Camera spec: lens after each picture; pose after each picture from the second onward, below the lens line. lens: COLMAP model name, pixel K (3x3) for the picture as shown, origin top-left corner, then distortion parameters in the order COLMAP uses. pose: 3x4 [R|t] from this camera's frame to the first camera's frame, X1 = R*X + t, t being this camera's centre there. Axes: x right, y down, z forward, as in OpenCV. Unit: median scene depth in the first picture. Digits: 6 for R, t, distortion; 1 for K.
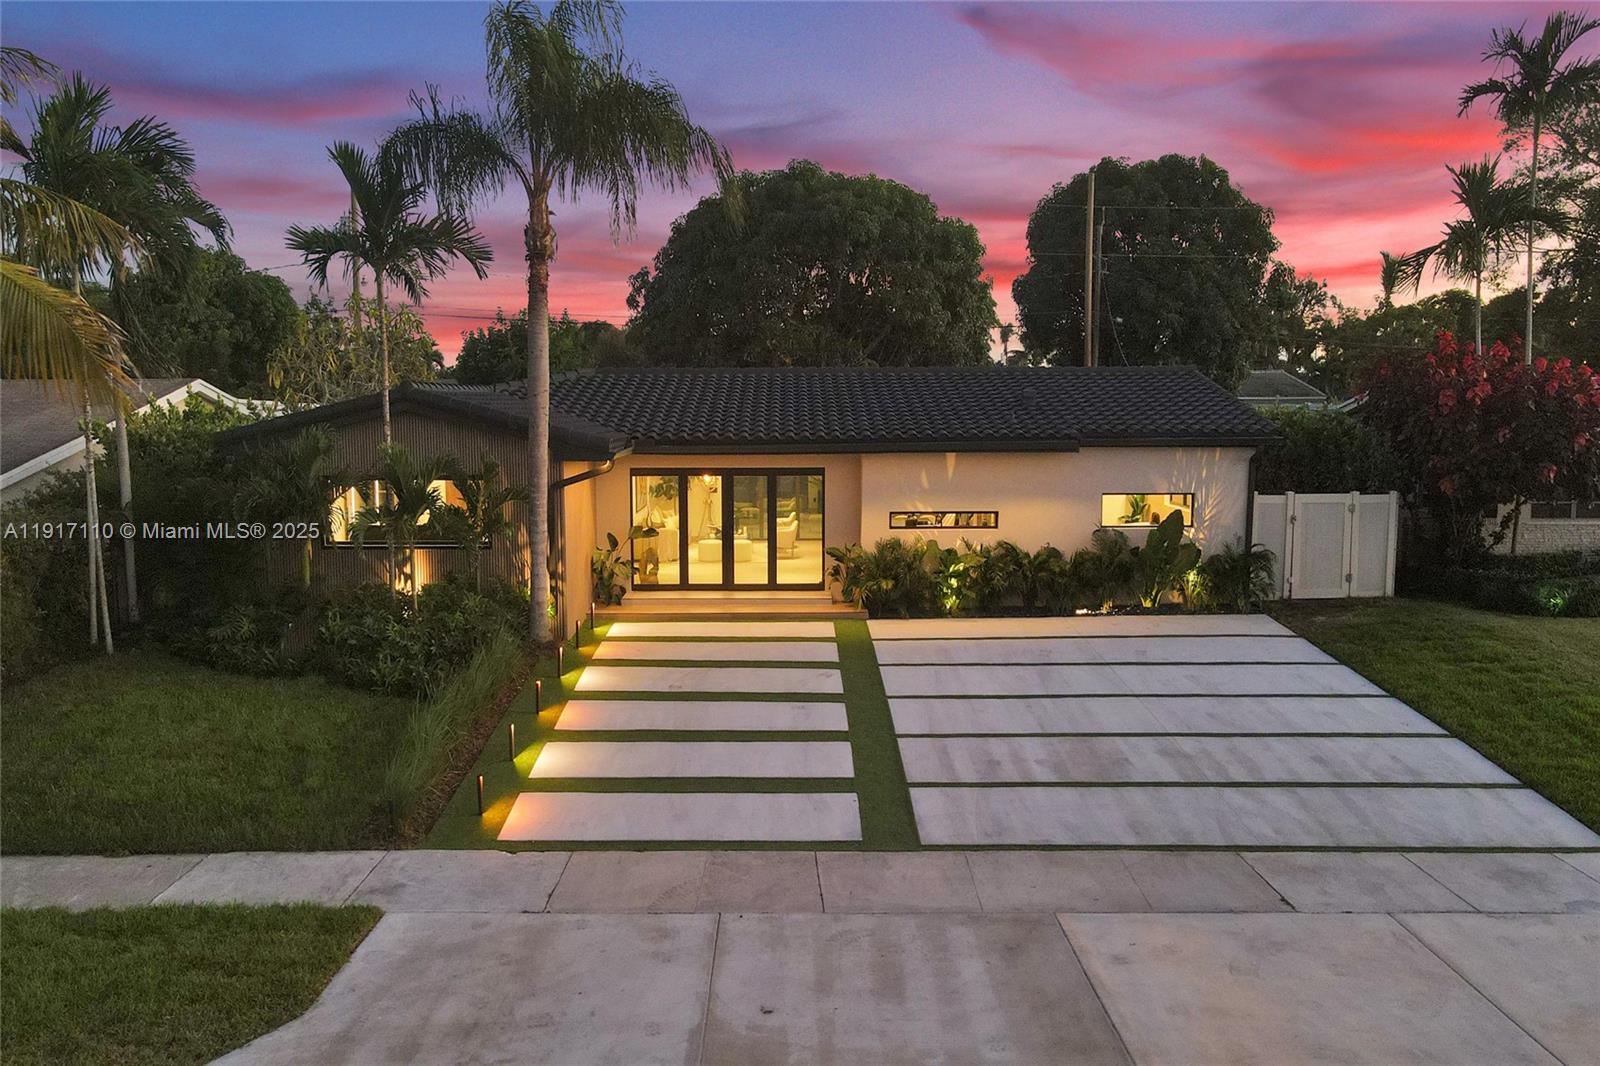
lens RADIAL K [[1170.0, 0, 800.0], [0, 1170.0, 533.0], [0, 0, 1]] dist [-0.000445, 0.002390]
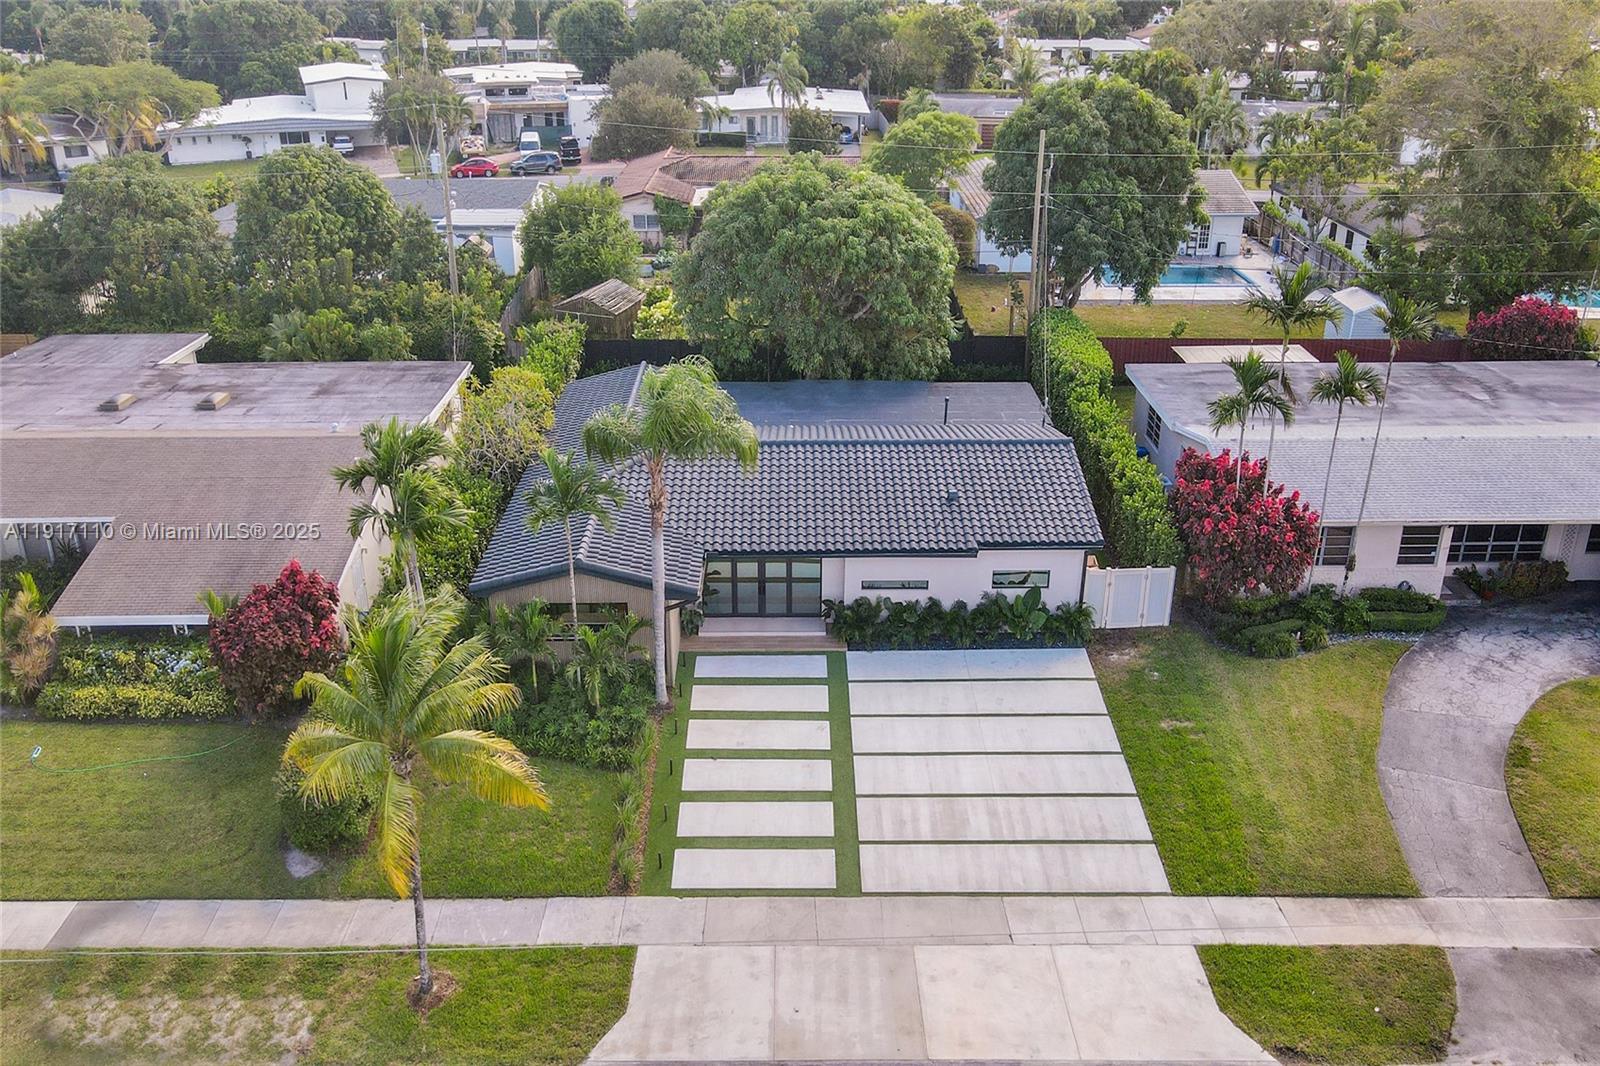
lens RADIAL K [[1122.5, 0, 800.0], [0, 1122.5, 533.0], [0, 0, 1]] dist [0.003758, 0.002216]
pose [[0.999994, -0.002225, -0.002609, -0.008577], [0.003033, 0.929038, 0.369972, -1.253590], [0.001601, -0.369977, 0.929039, -0.799723]]
